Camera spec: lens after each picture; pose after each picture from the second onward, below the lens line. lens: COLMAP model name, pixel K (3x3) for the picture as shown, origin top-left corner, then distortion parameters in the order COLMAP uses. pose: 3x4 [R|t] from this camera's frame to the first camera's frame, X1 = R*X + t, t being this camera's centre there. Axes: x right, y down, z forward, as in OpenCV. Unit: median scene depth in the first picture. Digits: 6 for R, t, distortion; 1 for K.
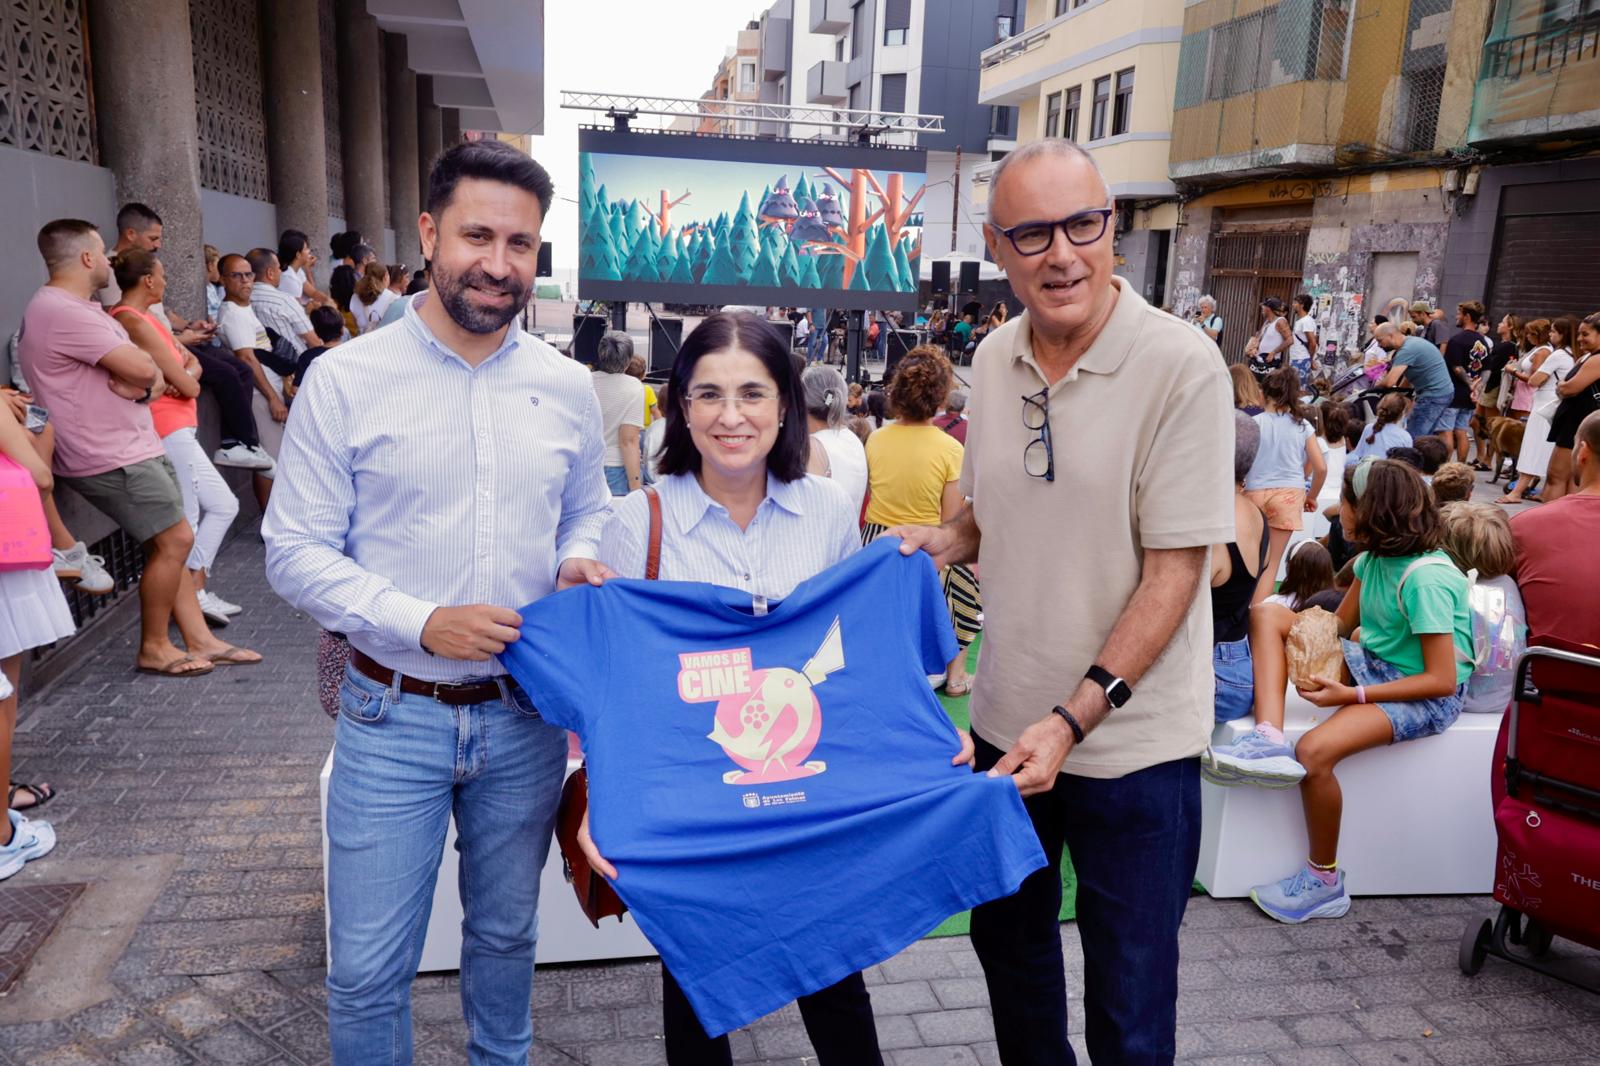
lens RADIAL K [[1192.1, 0, 810.2], [0, 1192.1, 535.0], [0, 0, 1]] dist [0.007823, -0.006560]
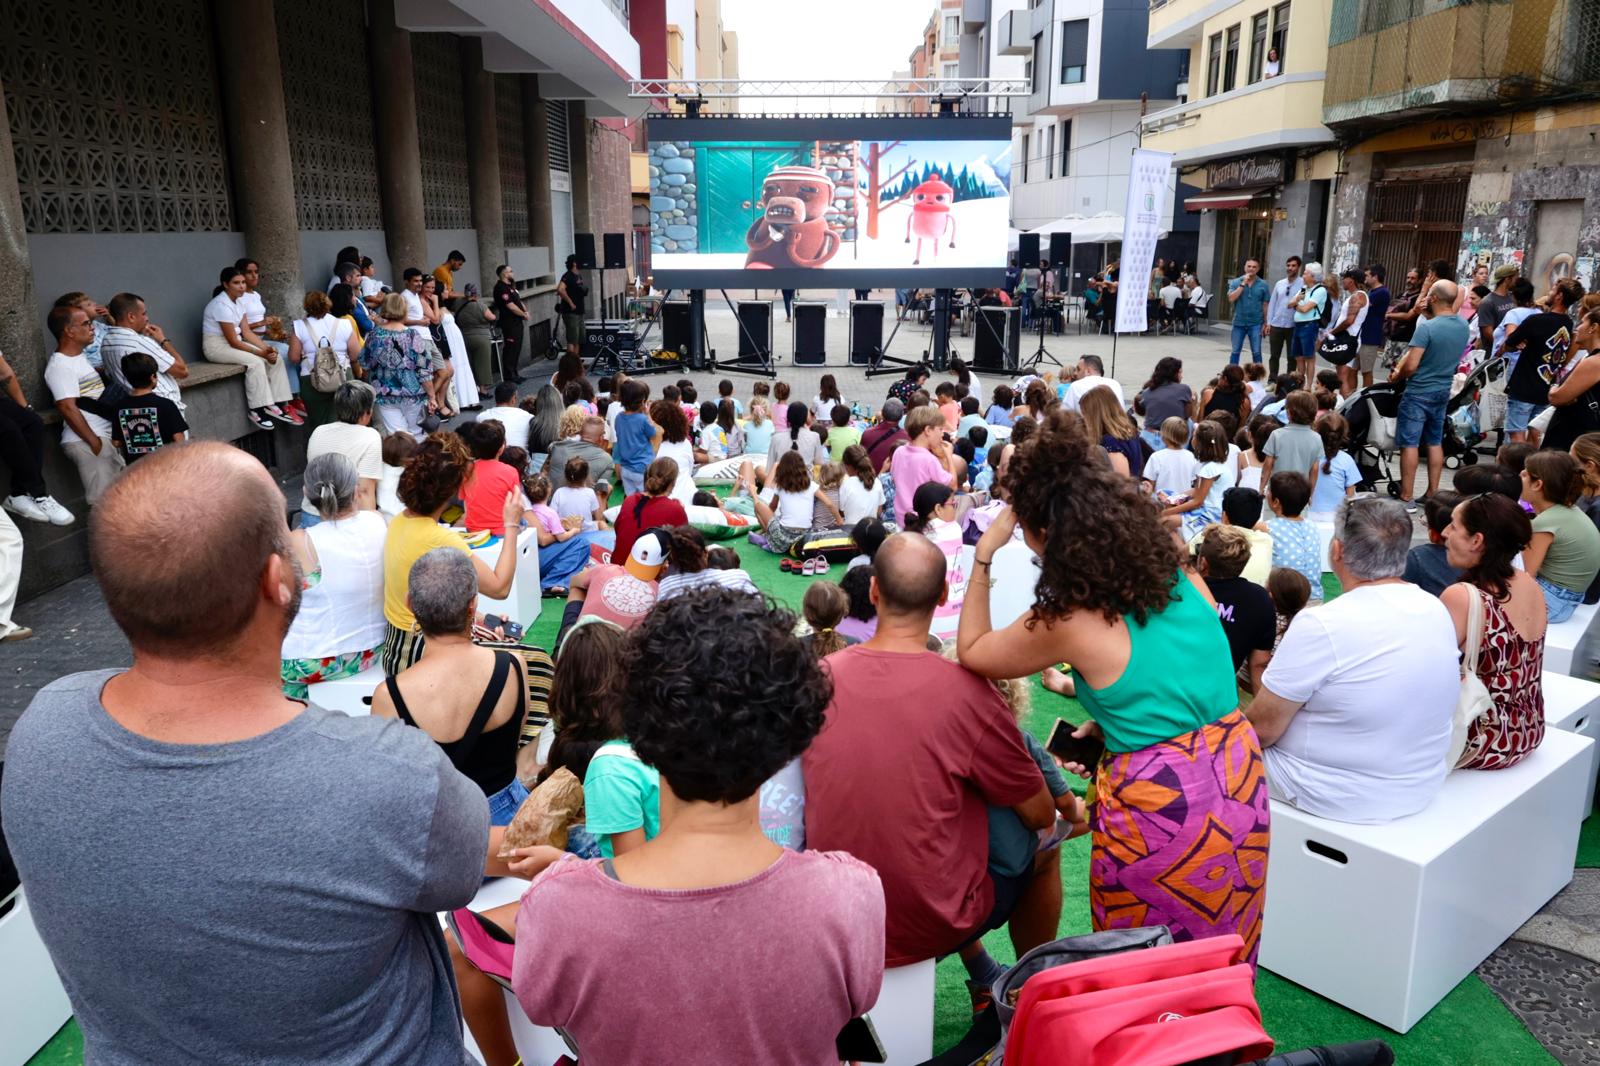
lens RADIAL K [[1191.0, 0, 800.0], [0, 1191.0, 533.0], [0, 0, 1]] dist [0.002497, 0.004698]
pose [[0.978541, 0.008670, -0.205870, 0.126488], [-0.001756, 0.999429, 0.033742, -0.023075], [0.206045, -0.032656, 0.977998, 0.030991]]
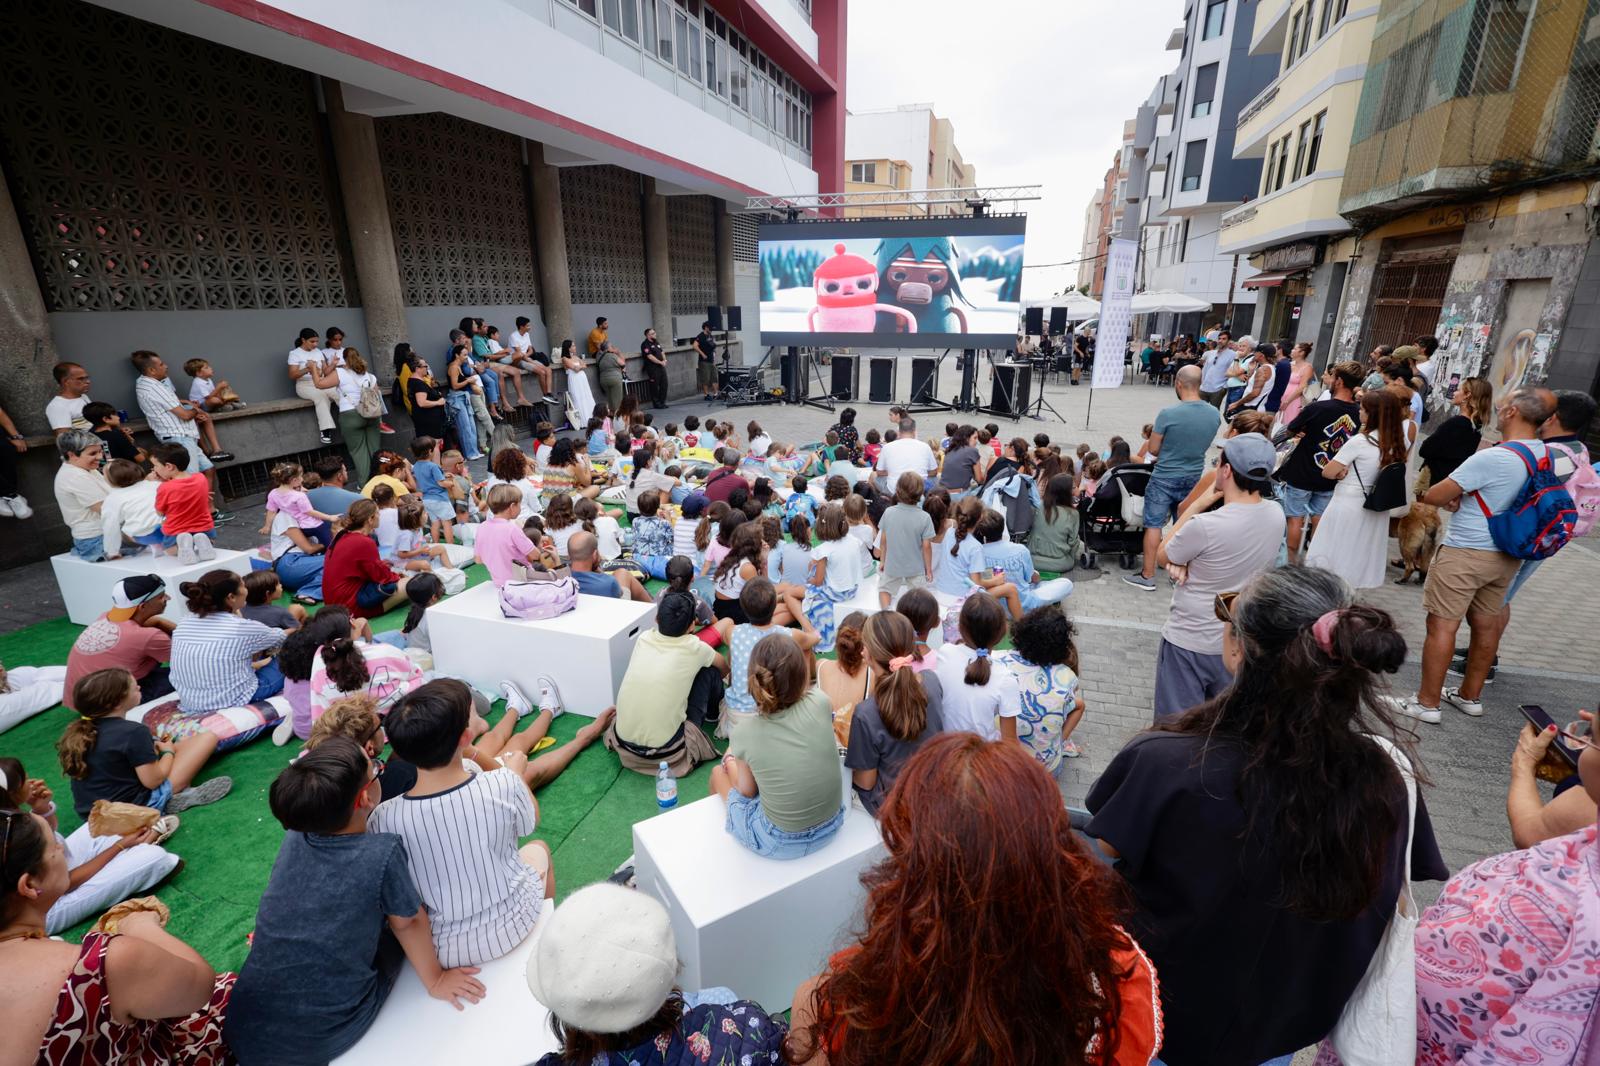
lens RADIAL K [[741.1, 0, 797.3], [0, 741.1, 535.3], [0, 0, 1]] dist [-0.000495, 0.001705]
pose [[0.872473, 0.108549, -0.476453, 0.280566], [-0.067436, 0.992433, 0.102616, -0.059078], [0.483986, -0.057400, 0.873191, 0.207148]]
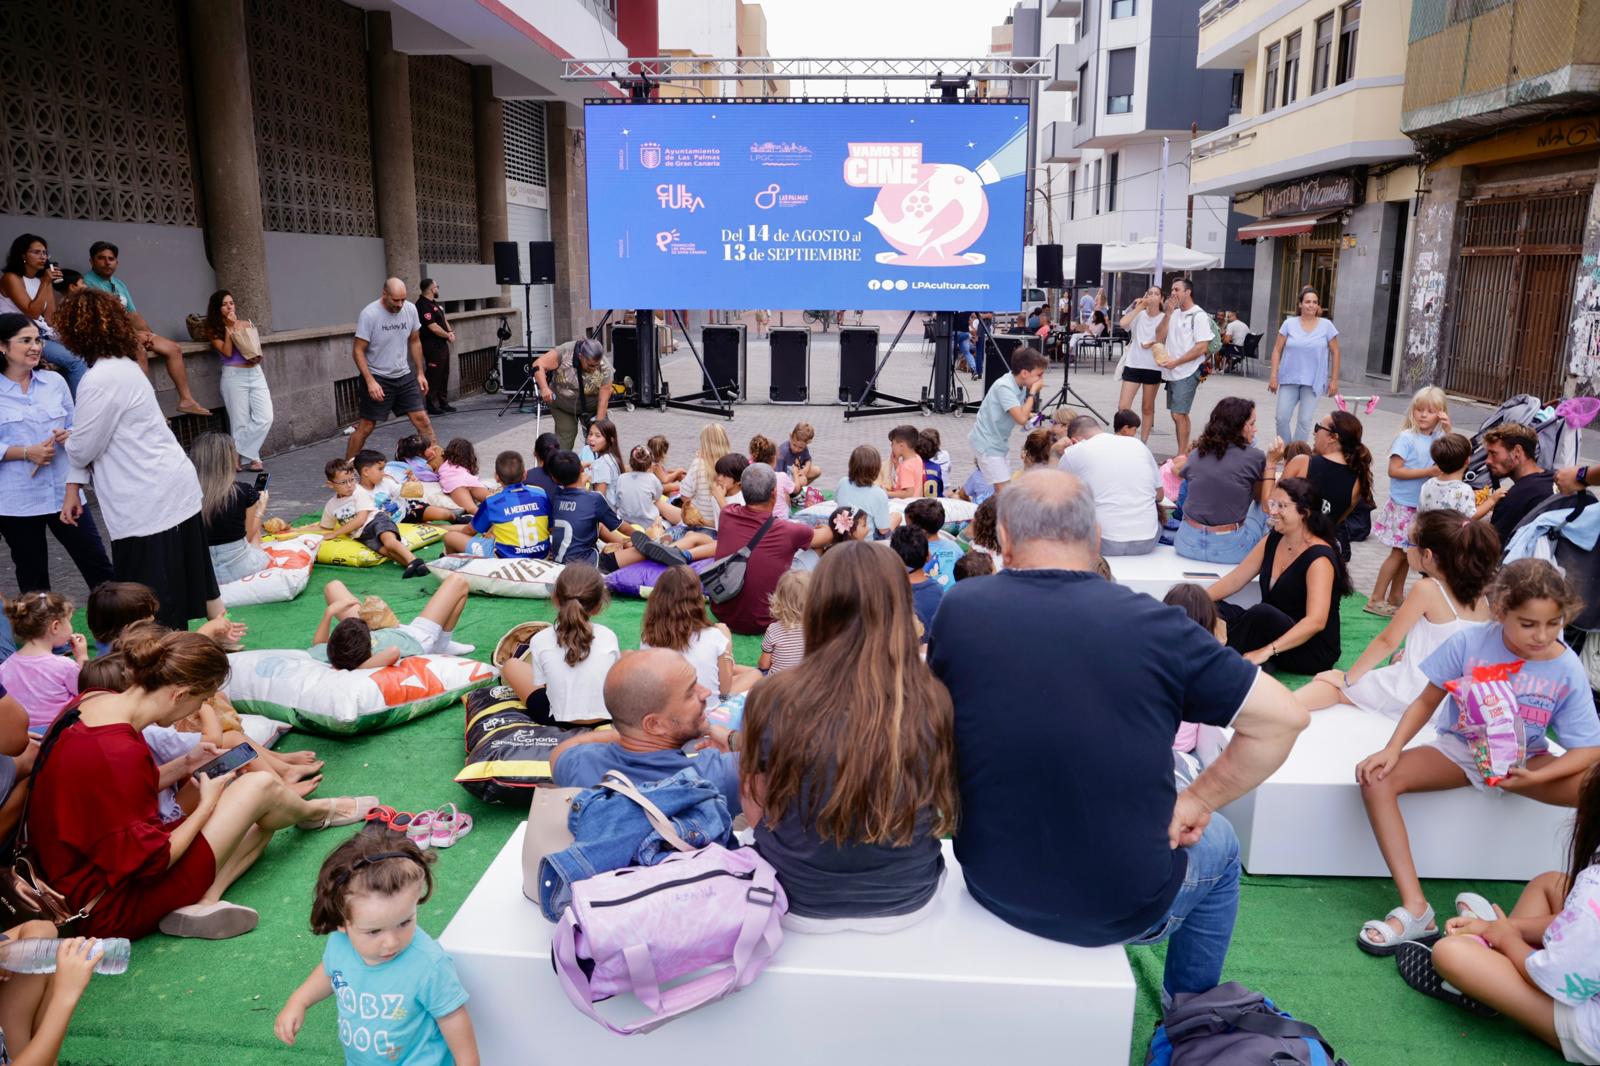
lens RADIAL K [[1147.8, 0, 804.3], [0, 1147.8, 540.3], [0, 0, 1]] dist [-0.098227, 0.064325]
pose [[0.966947, 0.023055, -0.253933, 0.144089], [-0.020042, 0.999695, 0.014449, -0.046961], [0.254188, -0.008882, 0.967114, 0.253850]]
